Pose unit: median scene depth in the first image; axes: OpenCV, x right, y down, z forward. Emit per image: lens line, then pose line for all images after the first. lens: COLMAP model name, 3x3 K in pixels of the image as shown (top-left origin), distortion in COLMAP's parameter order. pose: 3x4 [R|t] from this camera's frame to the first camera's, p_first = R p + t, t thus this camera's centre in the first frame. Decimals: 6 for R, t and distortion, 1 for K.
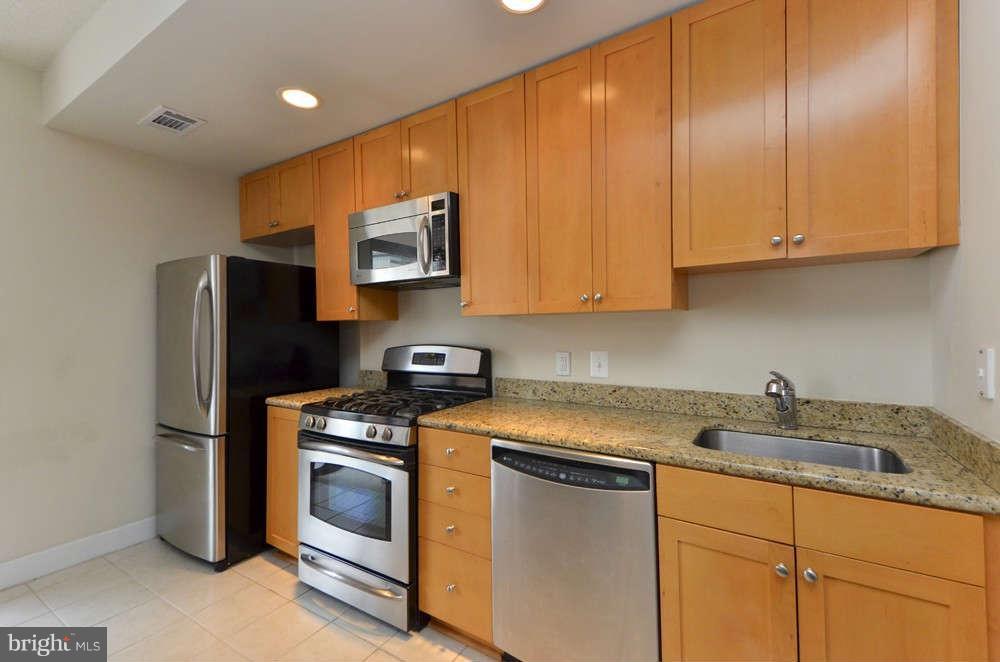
lens RADIAL K [[439.8, 0, 501.3], [0, 439.8, 321.0], [0, 0, 1]] dist [0.059898, 0.000220]
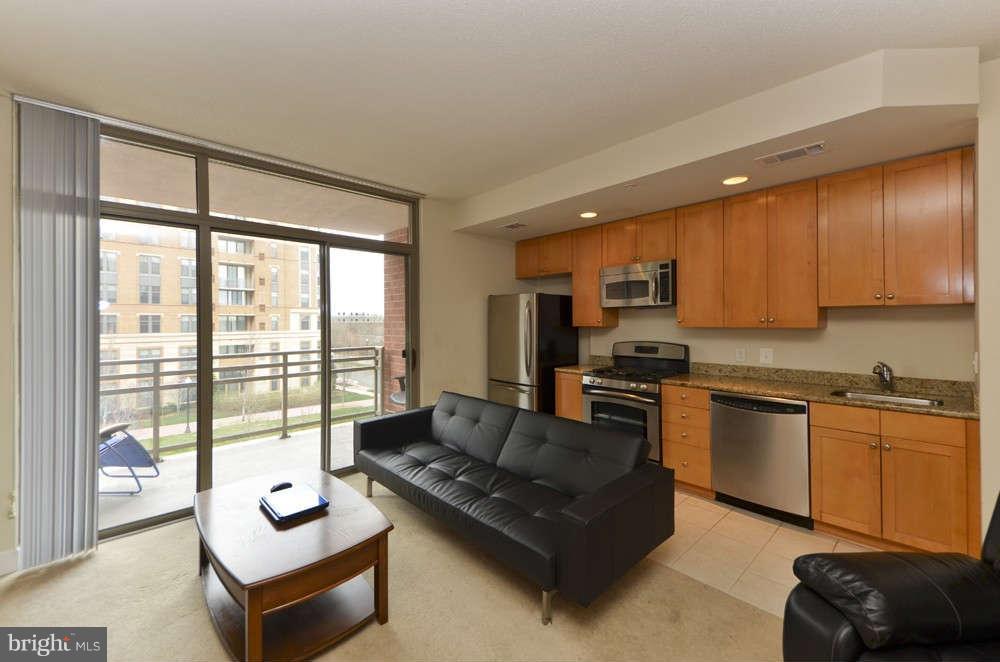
lens RADIAL K [[411.2, 0, 503.3], [0, 411.2, 317.1], [0, 0, 1]] dist [0.044954, 0.000016]
pose [[0.969799, 0.007094, -0.243803, -0.349107], [-0.005383, 0.999956, 0.007686, -0.058274], [0.243847, -0.006141, 0.969794, -0.785952]]
